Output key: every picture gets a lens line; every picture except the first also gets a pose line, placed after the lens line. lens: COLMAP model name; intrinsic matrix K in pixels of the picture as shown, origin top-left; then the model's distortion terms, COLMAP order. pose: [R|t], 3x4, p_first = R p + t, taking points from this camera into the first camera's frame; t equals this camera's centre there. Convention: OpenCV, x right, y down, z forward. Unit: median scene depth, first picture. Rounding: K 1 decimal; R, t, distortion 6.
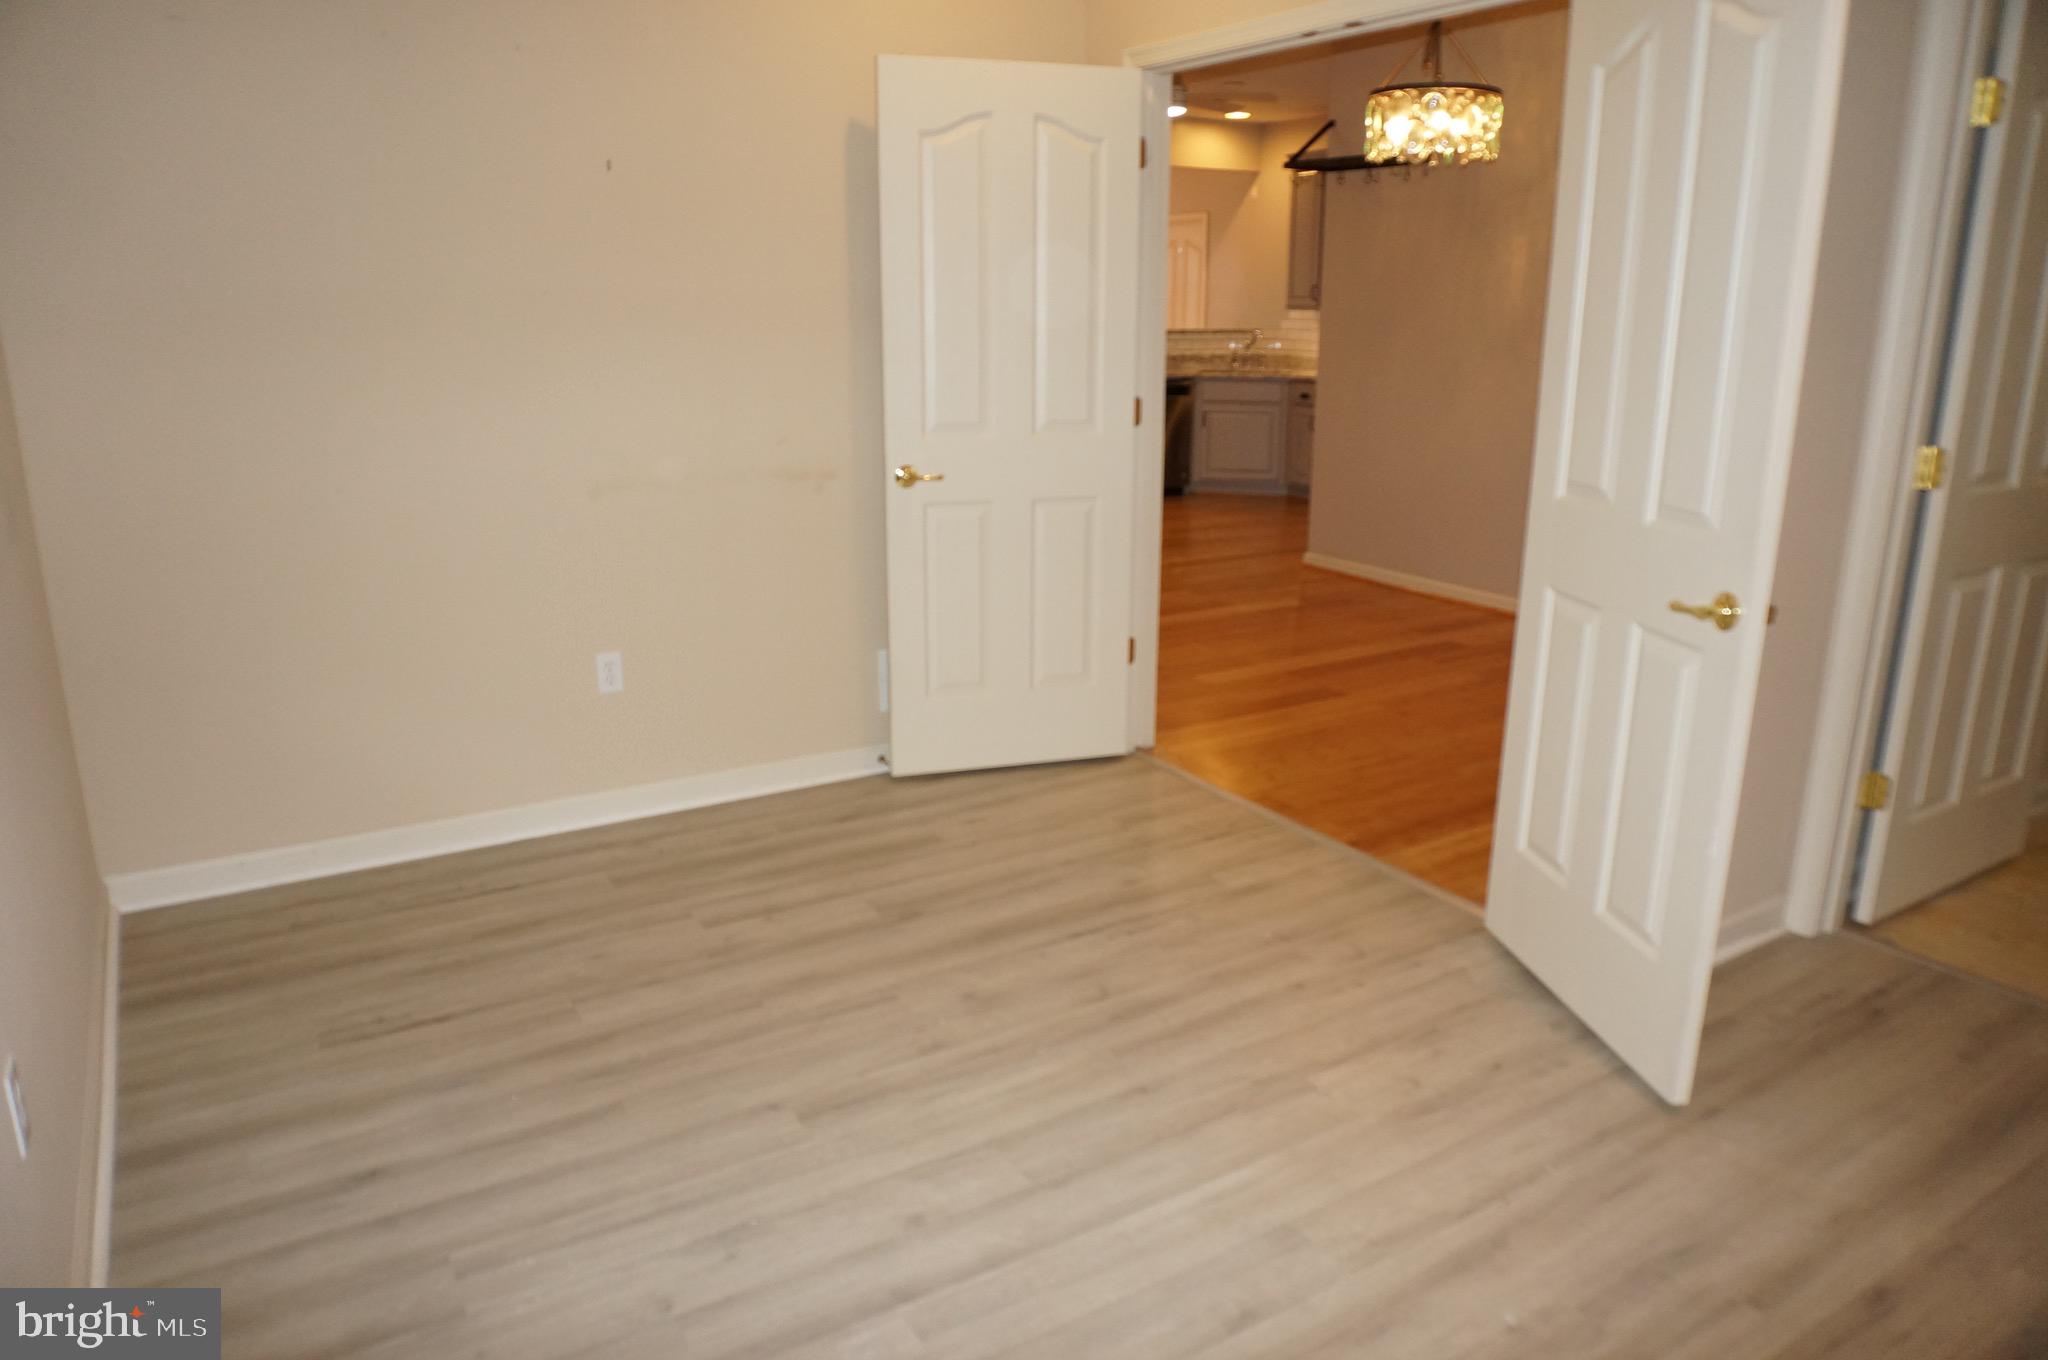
lens RADIAL K [[1367.3, 0, 1026.2], [0, 1367.3, 685.2], [0, 0, 1]] dist [-0.055522, 0.000000]
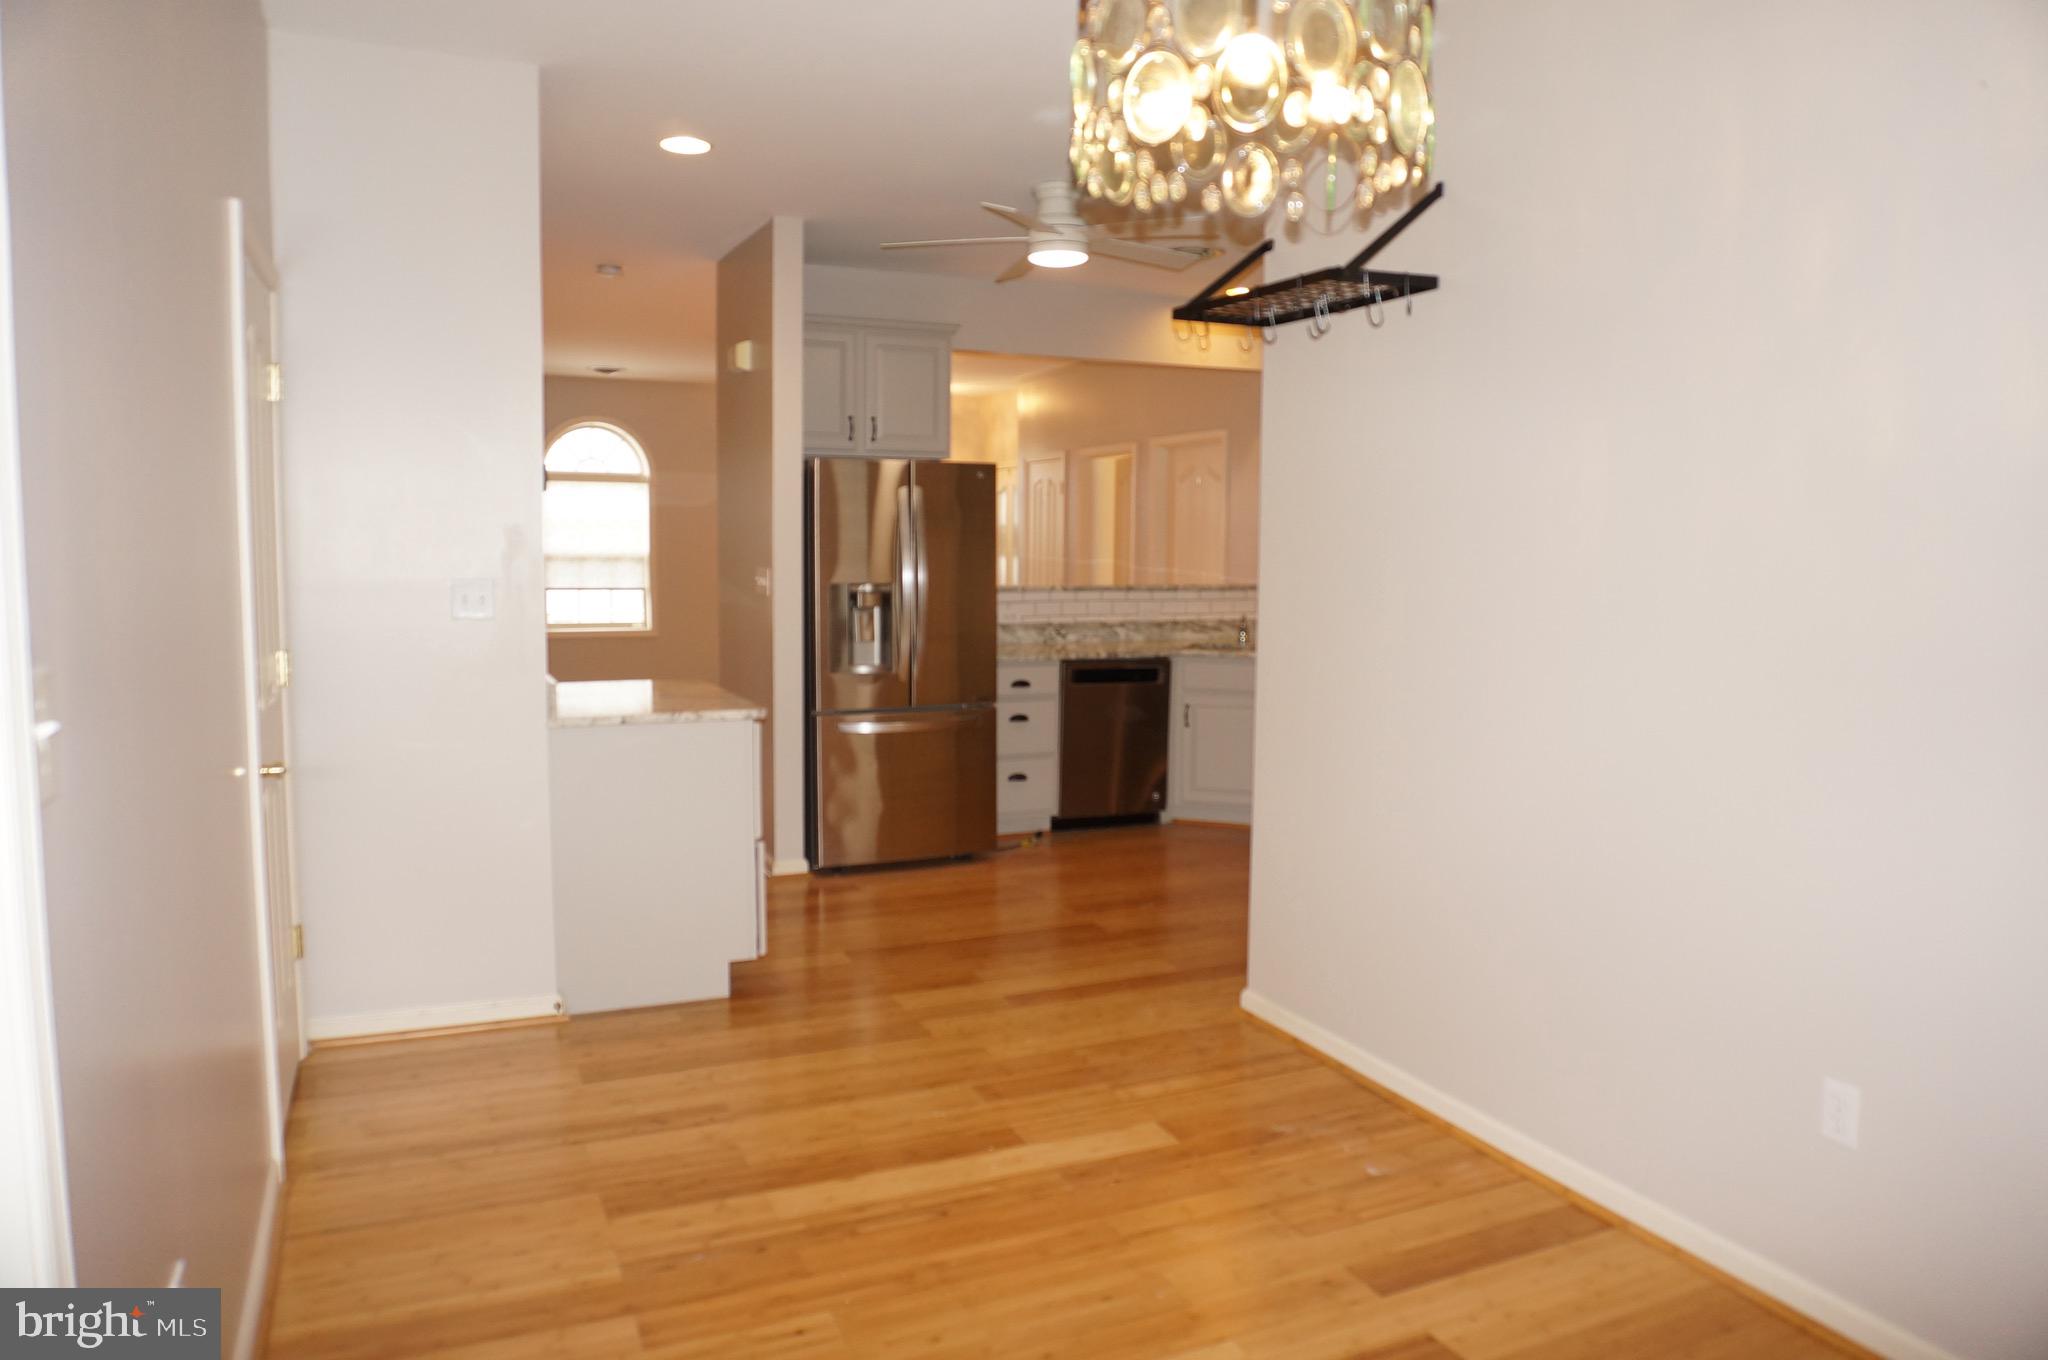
lens RADIAL K [[1367.3, 0, 1022.9], [0, 1367.3, 677.5], [0, 0, 1]] dist [-0.055522, 0.000000]
pose [[0.990896, 0.018292, -0.133381, 0.132696], [-0.041420, 0.984094, -0.172755, -0.087395], [0.128100, 0.176706, 0.975892, 0.301560]]
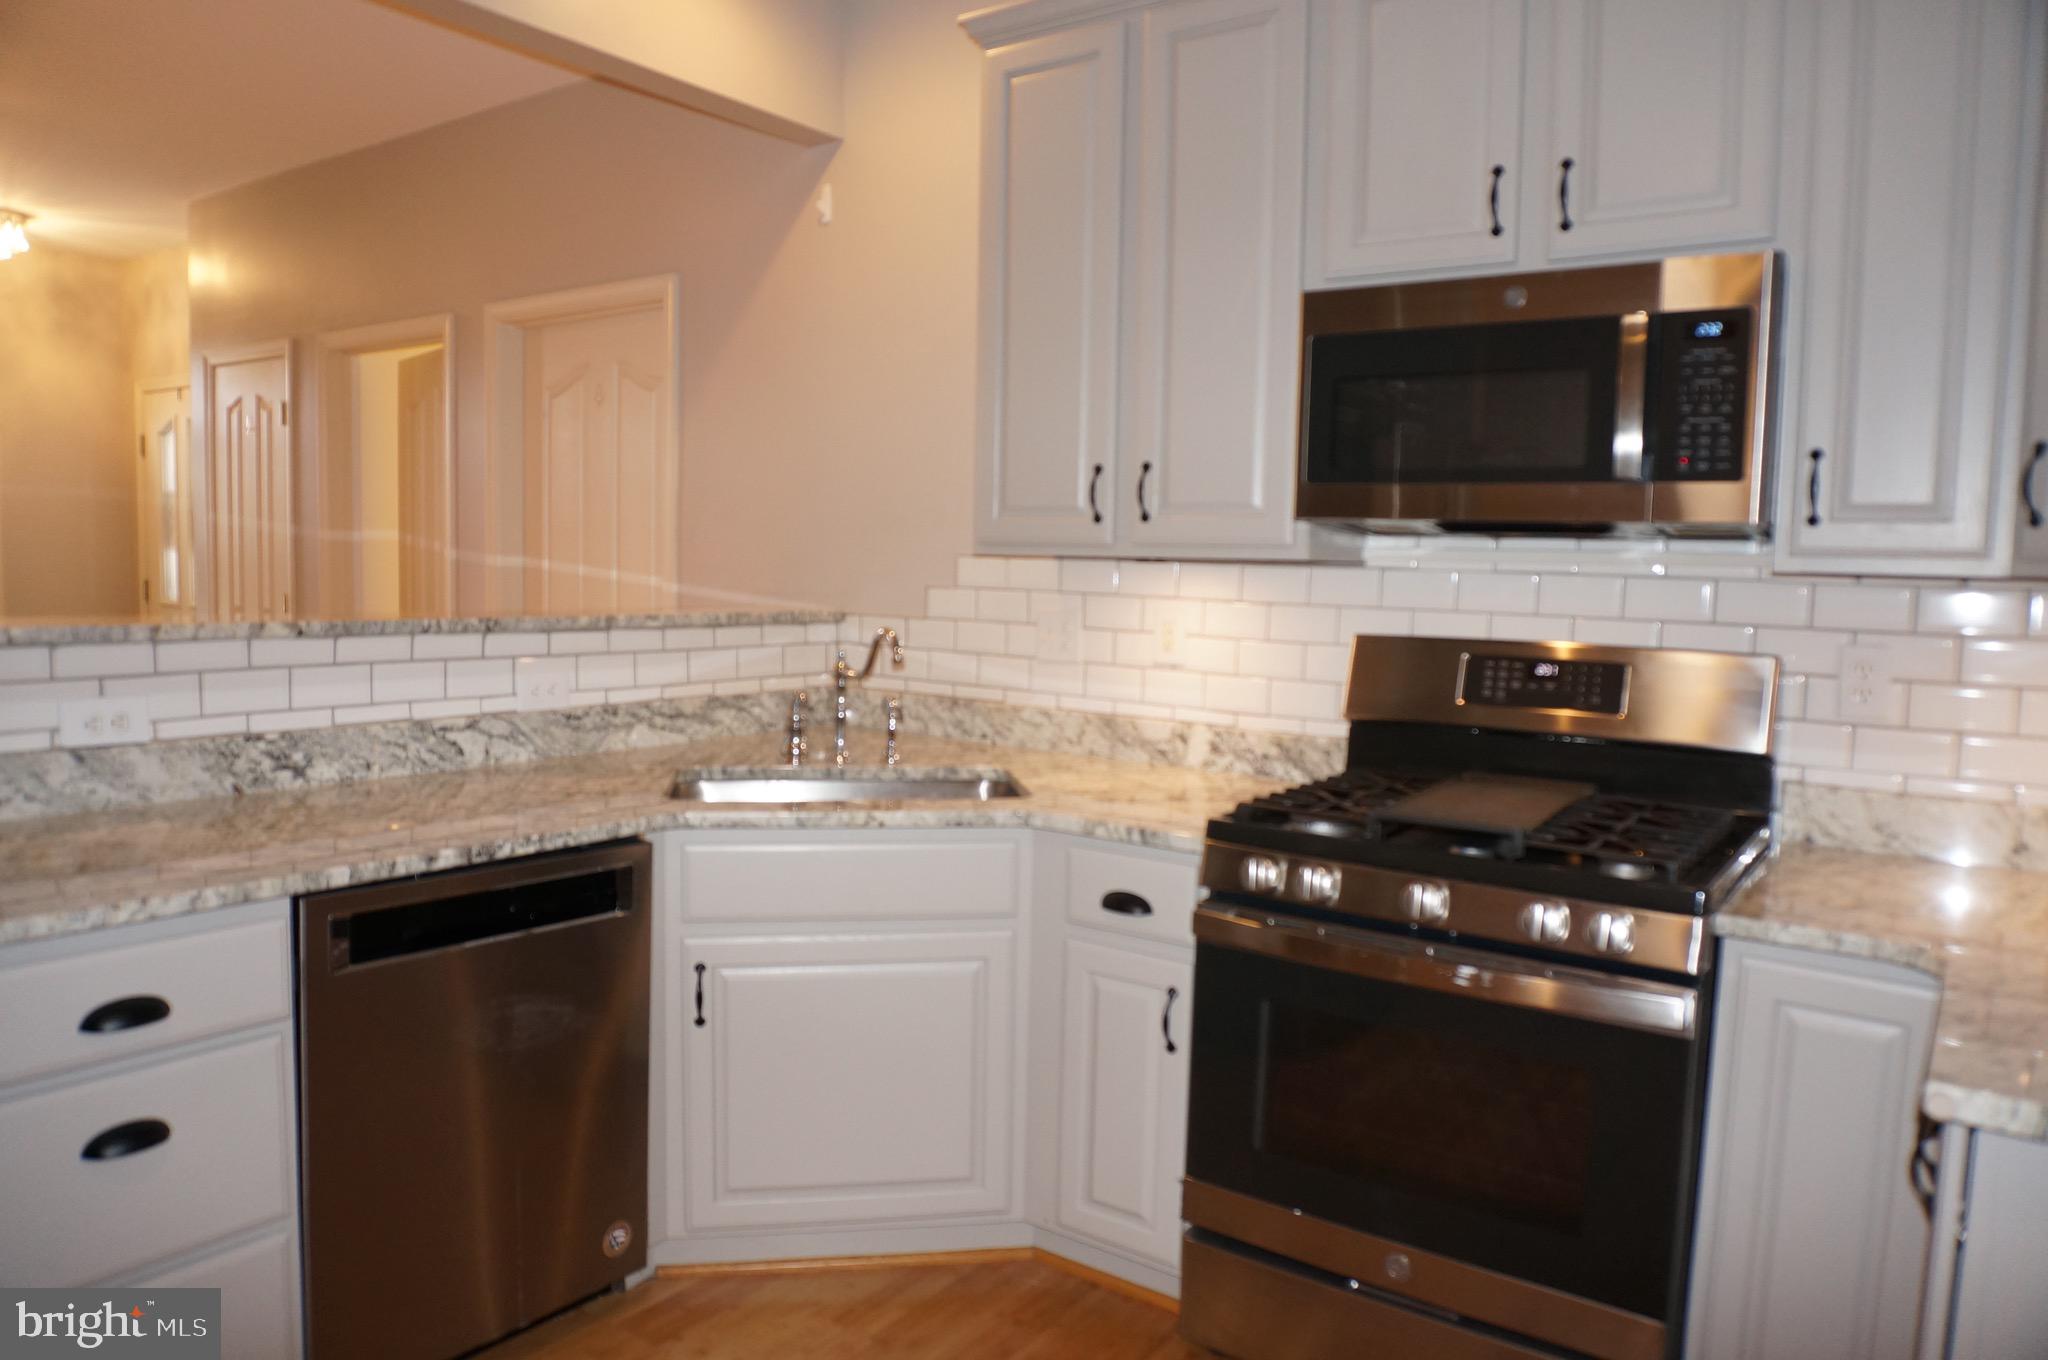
lens RADIAL K [[1367.3, 0, 1032.1], [0, 1367.3, 677.2], [0, 0, 1]] dist [-0.055522, 0.000000]
pose [[0.921932, -0.008476, 0.387258, 0.087681], [0.080373, 0.982188, -0.169845, -0.193744], [-0.378921, 0.187711, 0.906192, 0.712794]]
